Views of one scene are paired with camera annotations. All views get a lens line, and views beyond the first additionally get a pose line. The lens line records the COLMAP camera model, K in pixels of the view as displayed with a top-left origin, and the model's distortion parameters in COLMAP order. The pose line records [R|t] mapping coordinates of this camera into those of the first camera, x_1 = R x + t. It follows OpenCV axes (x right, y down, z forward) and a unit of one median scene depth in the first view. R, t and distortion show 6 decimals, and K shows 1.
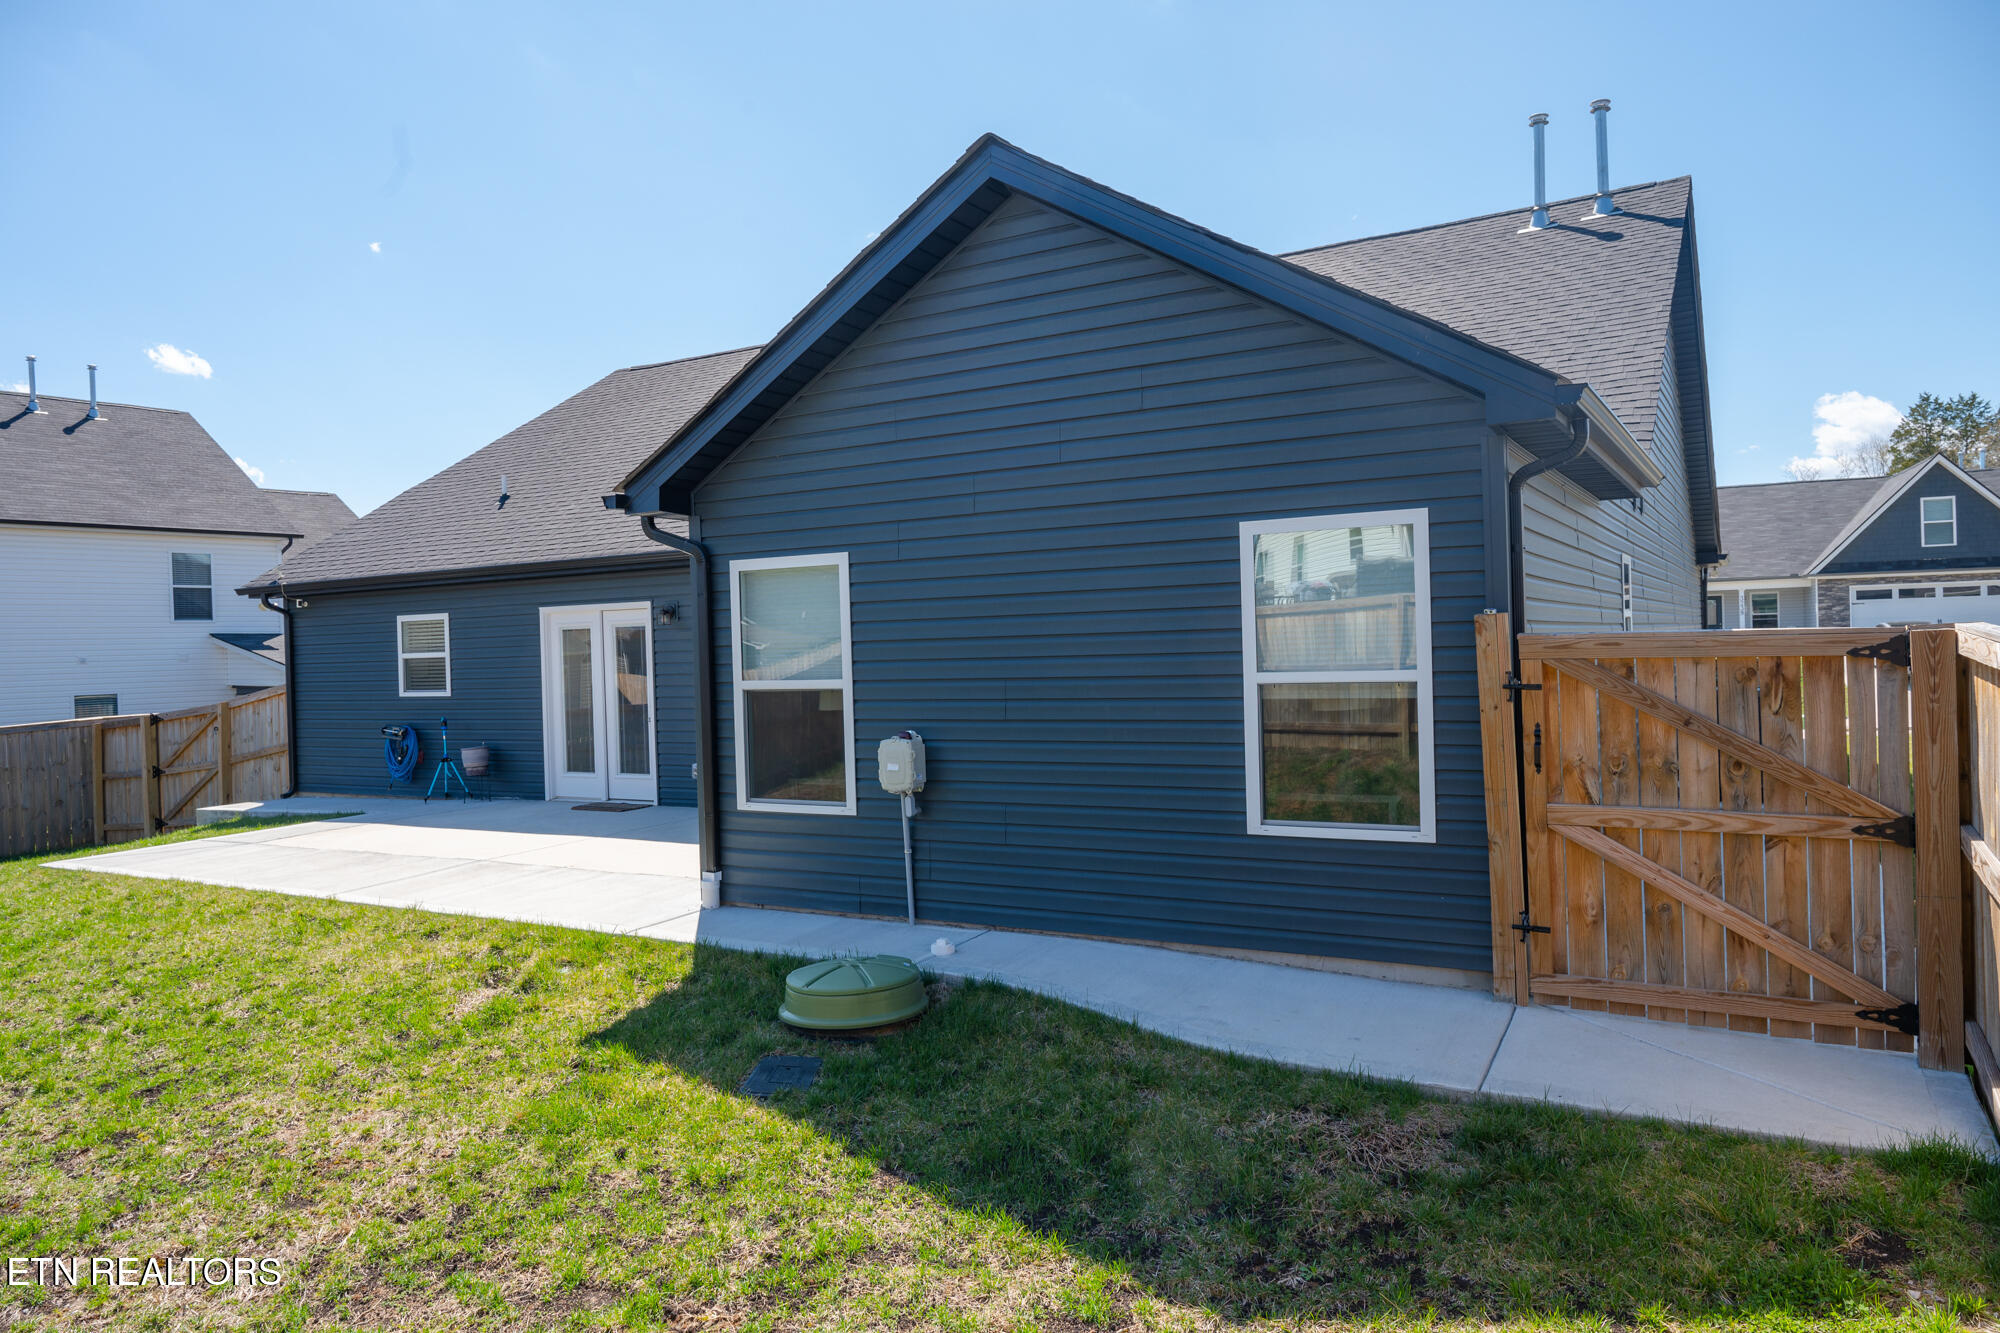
lens RADIAL K [[1339.4, 0, 1000.0], [0, 1339.4, 666.5], [0, 0, 1]] dist [0.000274, -0.003052]
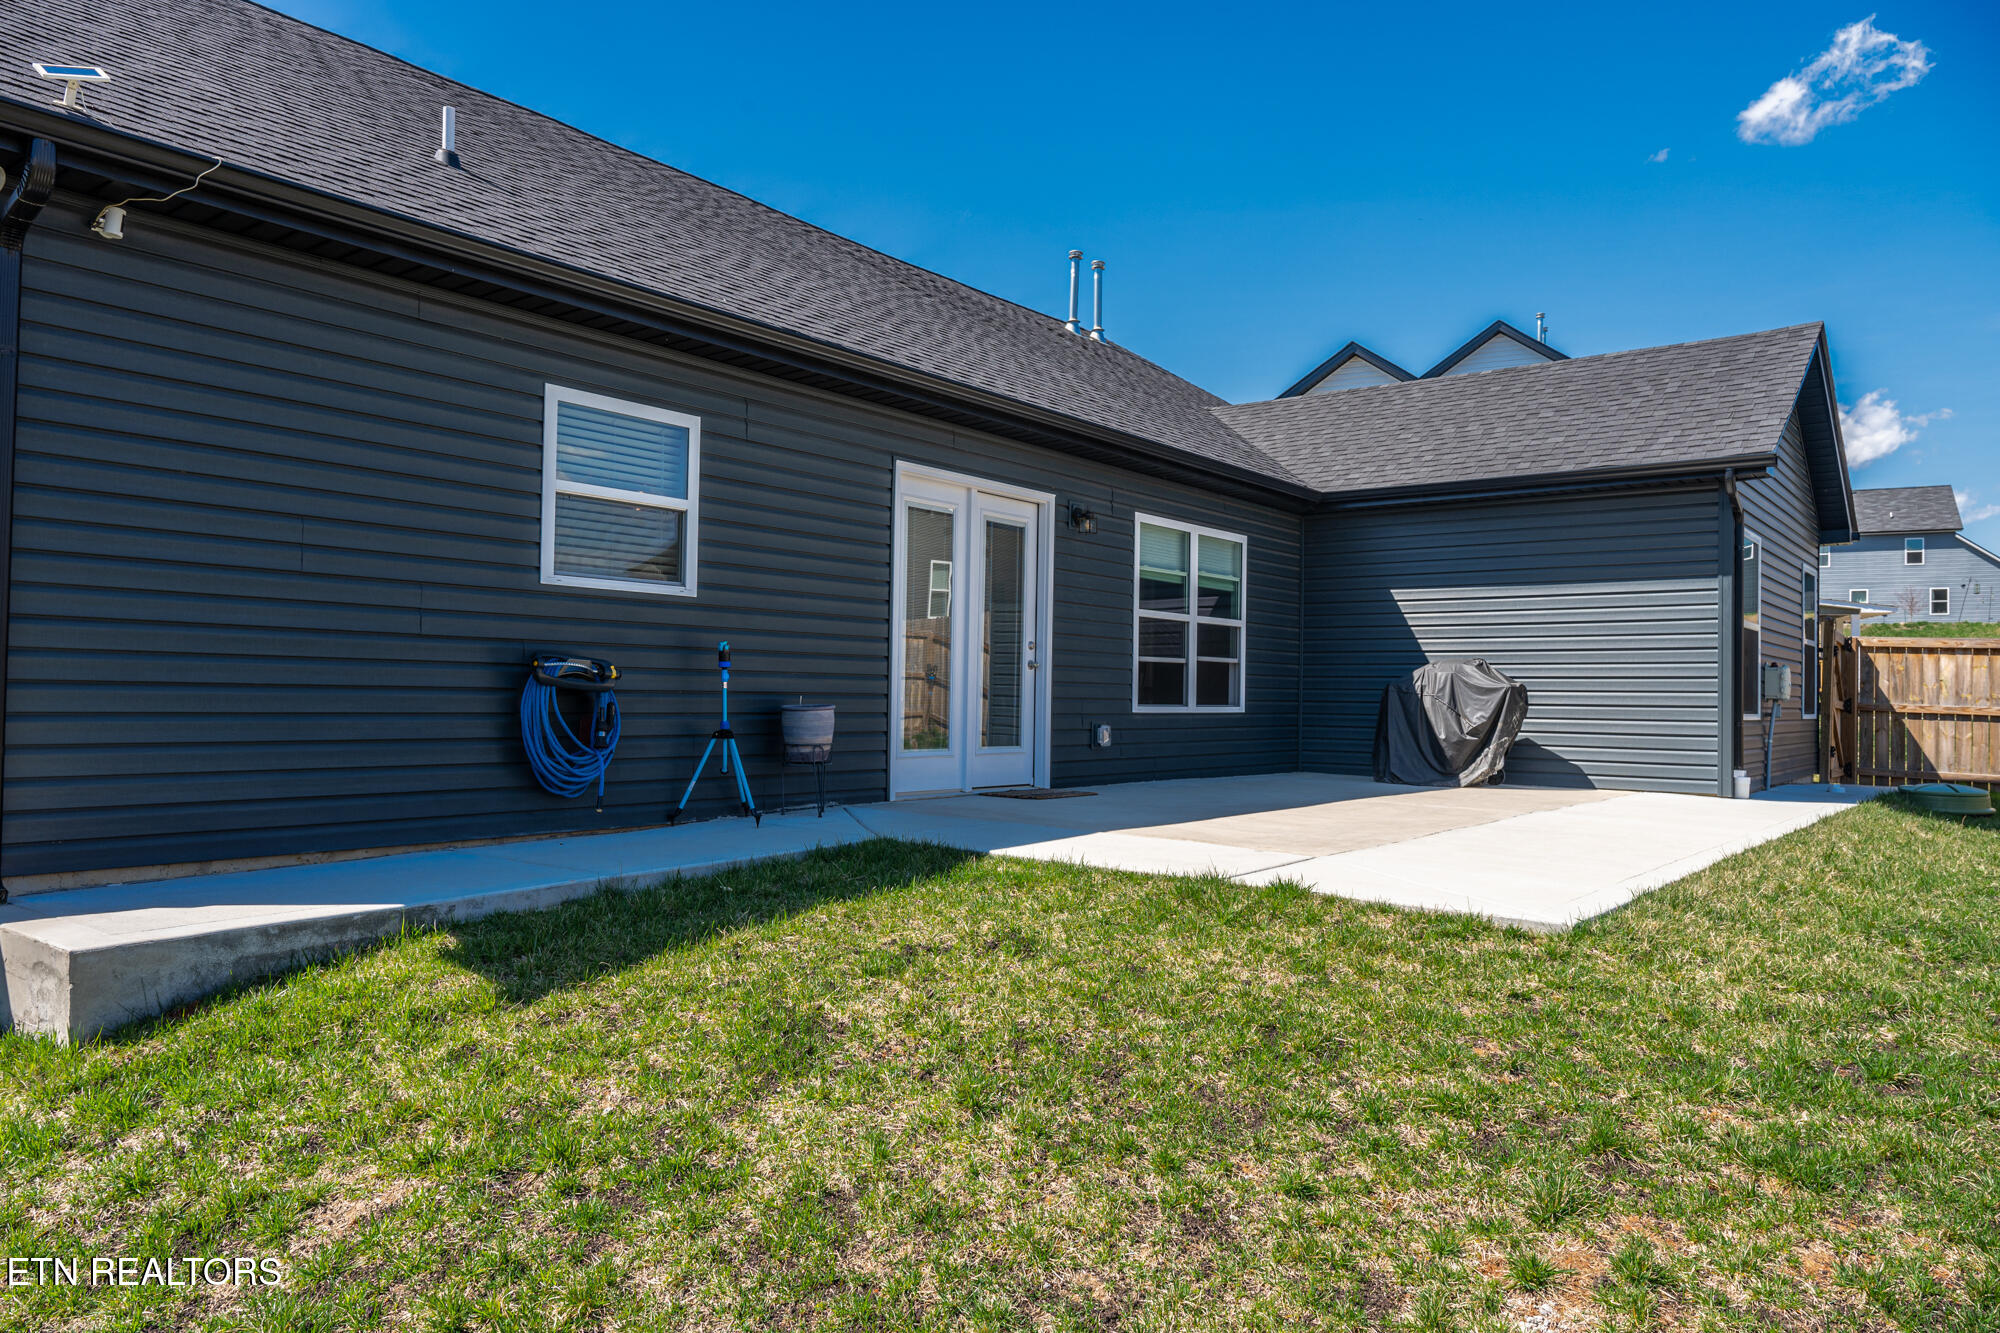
lens RADIAL K [[1339.4, 0, 1000.0], [0, 1339.4, 666.5], [0, 0, 1]] dist [0.000274, -0.003052]
pose [[0.132136, 0.055226, 0.989692, -0.846268], [-0.004302, 0.998469, -0.055142, 0.070309], [-0.991222, 0.003028, 0.132171, 0.835995]]
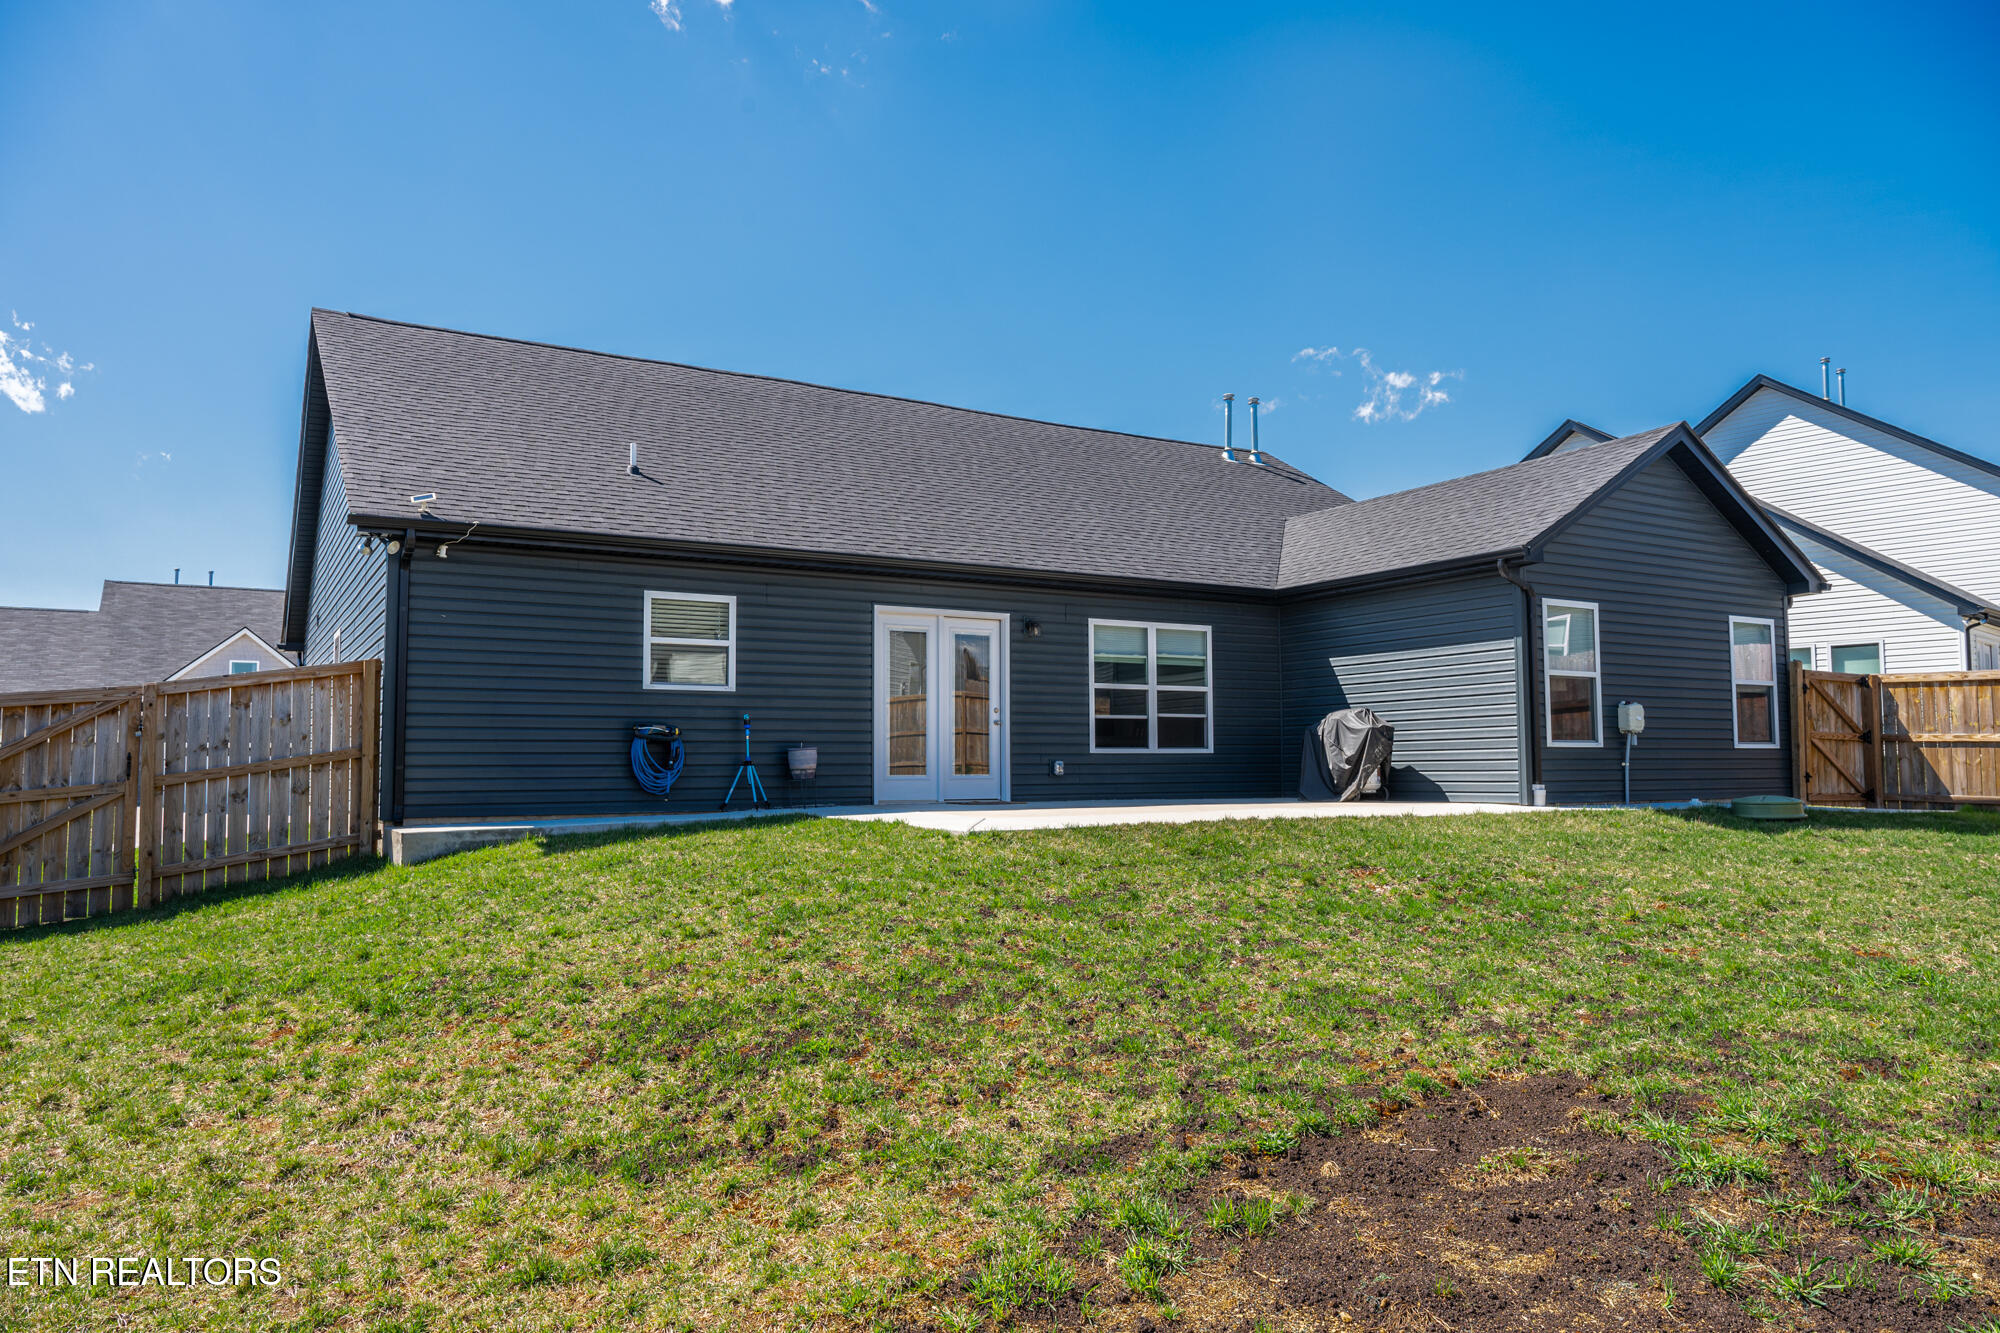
lens RADIAL K [[1336.5, 0, 1000.0], [0, 1336.5, 666.5], [0, 0, 1]] dist [-0.001506, 0.001356]
pose [[0.480301, 0.096542, 0.871774, -1.079459], [0.005926, 0.993544, -0.113292, 0.104627], [-0.877084, 0.059580, 0.476628, 0.438321]]
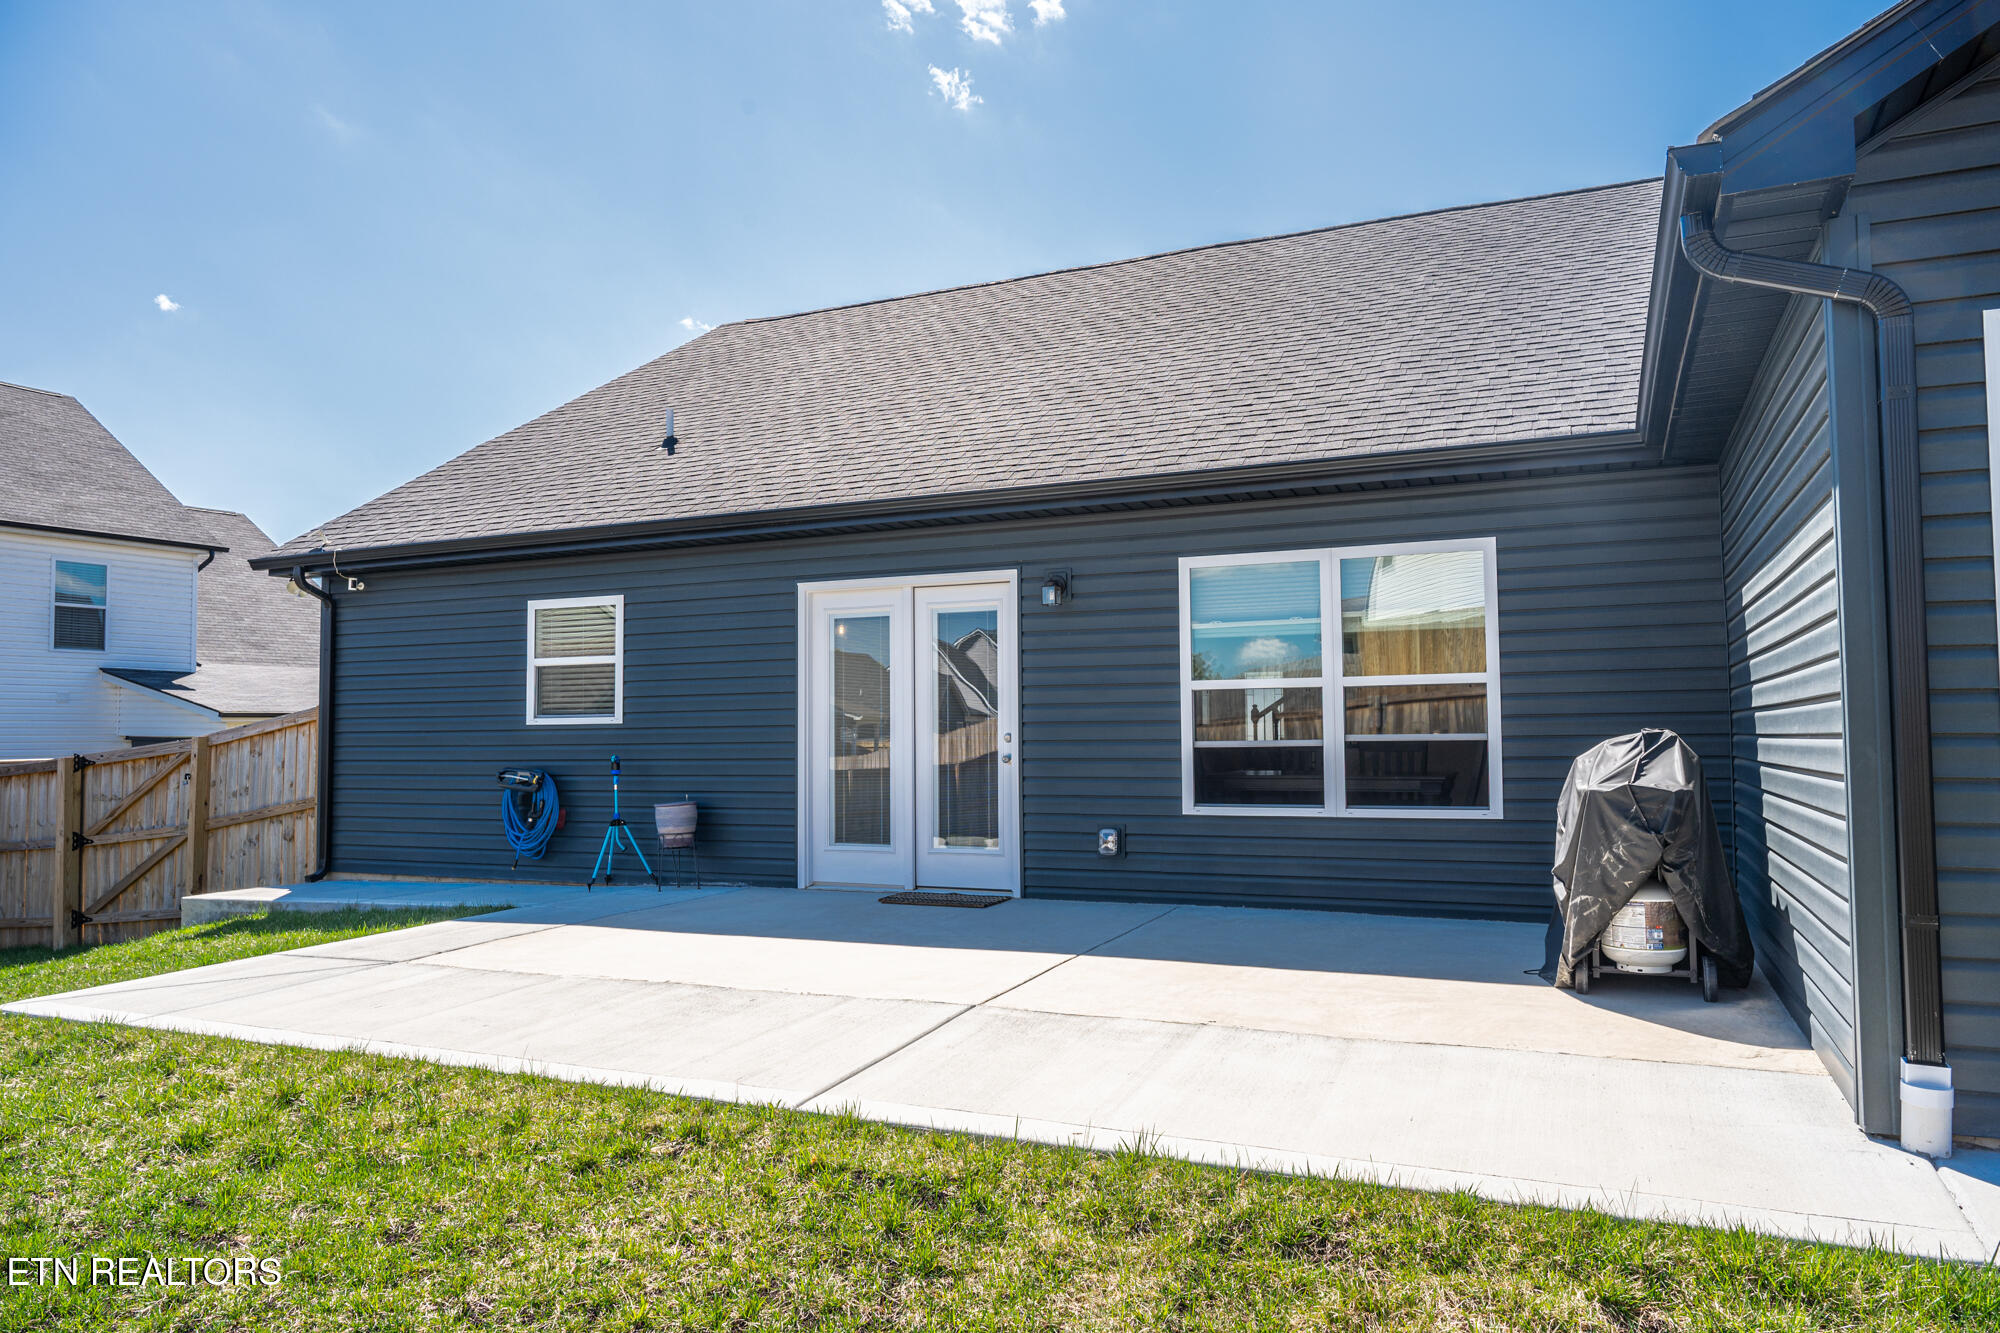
lens RADIAL K [[1339.4, 0, 1000.0], [0, 1339.4, 666.5], [0, 0, 1]] dist [0.000274, -0.003052]
pose [[0.994034, 0.025227, 0.106113, -0.298810], [-0.018011, 0.997494, -0.068419, 0.035388], [-0.107573, 0.066100, 0.991997, 0.341848]]
